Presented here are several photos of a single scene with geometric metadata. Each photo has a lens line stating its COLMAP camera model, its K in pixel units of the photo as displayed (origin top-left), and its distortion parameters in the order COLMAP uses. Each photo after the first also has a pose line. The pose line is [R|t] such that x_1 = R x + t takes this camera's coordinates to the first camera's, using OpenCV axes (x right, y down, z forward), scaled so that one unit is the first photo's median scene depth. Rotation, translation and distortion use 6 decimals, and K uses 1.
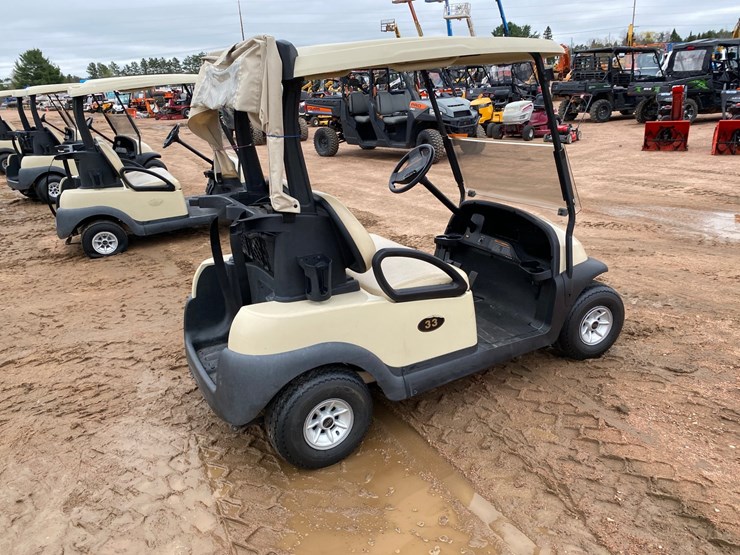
lens RADIAL K [[564.8, 0, 375.3], [0, 564.8, 269.2], [0, 0, 1]] dist [0.036061, -0.037658]
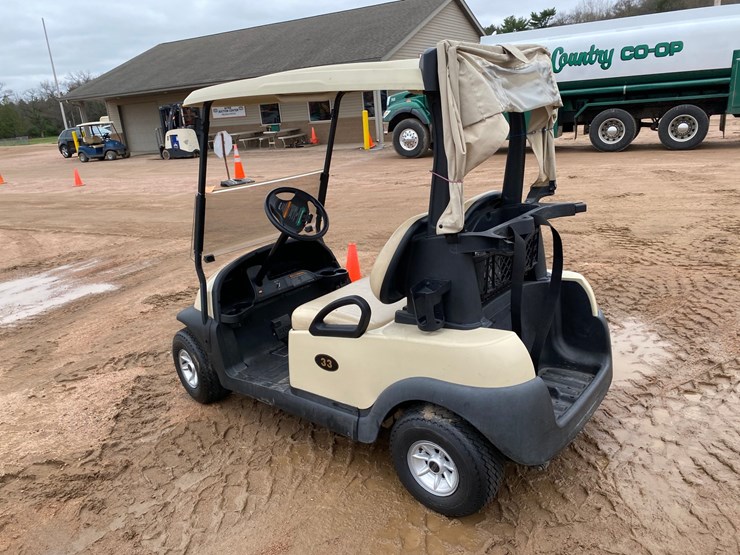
lens RADIAL K [[564.8, 0, 374.5], [0, 564.8, 277.5], [0, 0, 1]] dist [0.036061, -0.037658]
pose [[-0.390821, -0.173832, 0.903903, -0.435767], [0.383662, 0.861872, 0.331633, -0.186632], [-0.836697, 0.476403, -0.270145, 0.657042]]
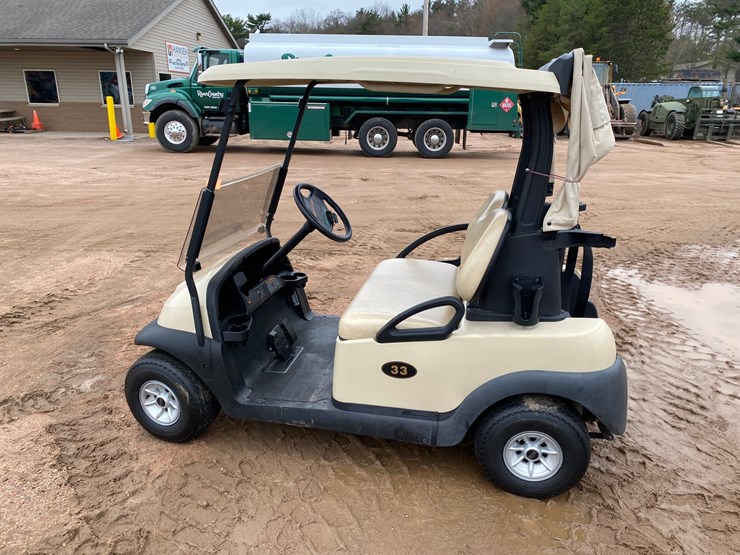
lens RADIAL K [[564.8, 0, 375.9], [0, 564.8, 276.9], [0, 0, 1]] dist [0.036061, -0.037658]
pose [[-0.766884, -0.142503, 0.625766, -0.277113], [0.234883, 0.845071, 0.480296, -0.257461], [-0.597260, 0.515313, -0.614600, 0.826340]]
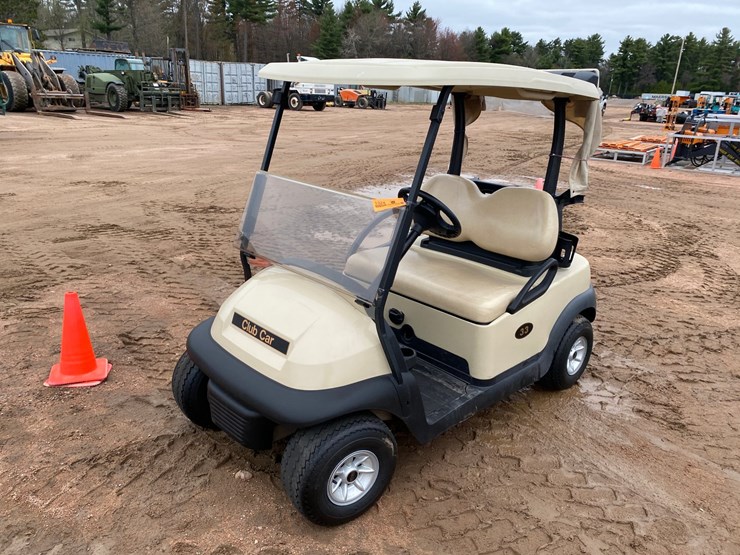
lens RADIAL K [[564.8, 0, 376.8], [0, 564.8, 274.7], [0, 0, 1]] dist [0.036061, -0.037658]
pose [[-0.962073, 0.103151, -0.252537, 0.191393], [-0.072554, 0.795651, 0.601395, -0.322858], [0.262965, 0.596908, -0.757991, 0.907569]]
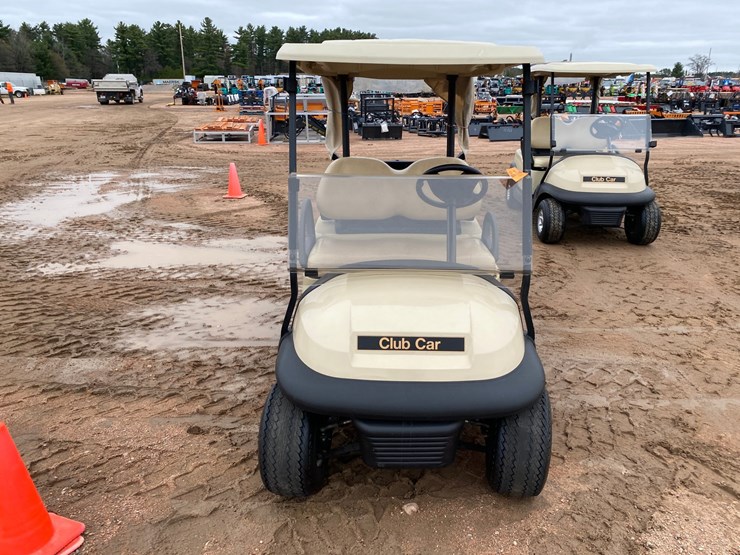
lens RADIAL K [[564.8, 0, 375.2], [0, 564.8, 266.2], [0, 0, 1]] dist [0.036061, -0.037658]
pose [[-0.488913, 0.321176, -0.811055, 0.459950], [-0.250347, 0.838984, 0.483148, -0.251529], [0.835638, 0.439262, -0.329785, 0.683580]]
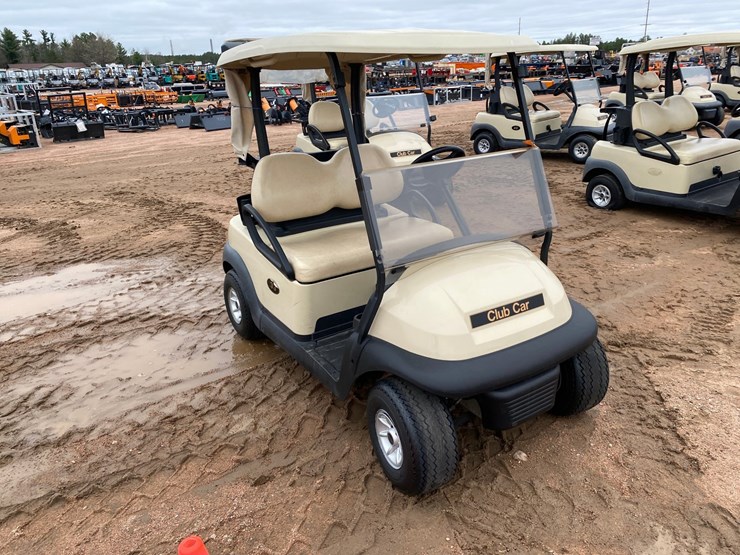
lens RADIAL K [[564.8, 0, 376.5], [0, 564.8, 264.0], [0, 0, 1]] dist [0.036061, -0.037658]
pose [[0.067742, 0.384443, -0.920660, 0.518120], [-0.285623, 0.891630, 0.351305, -0.183752], [0.955945, 0.239164, 0.170207, 0.443532]]
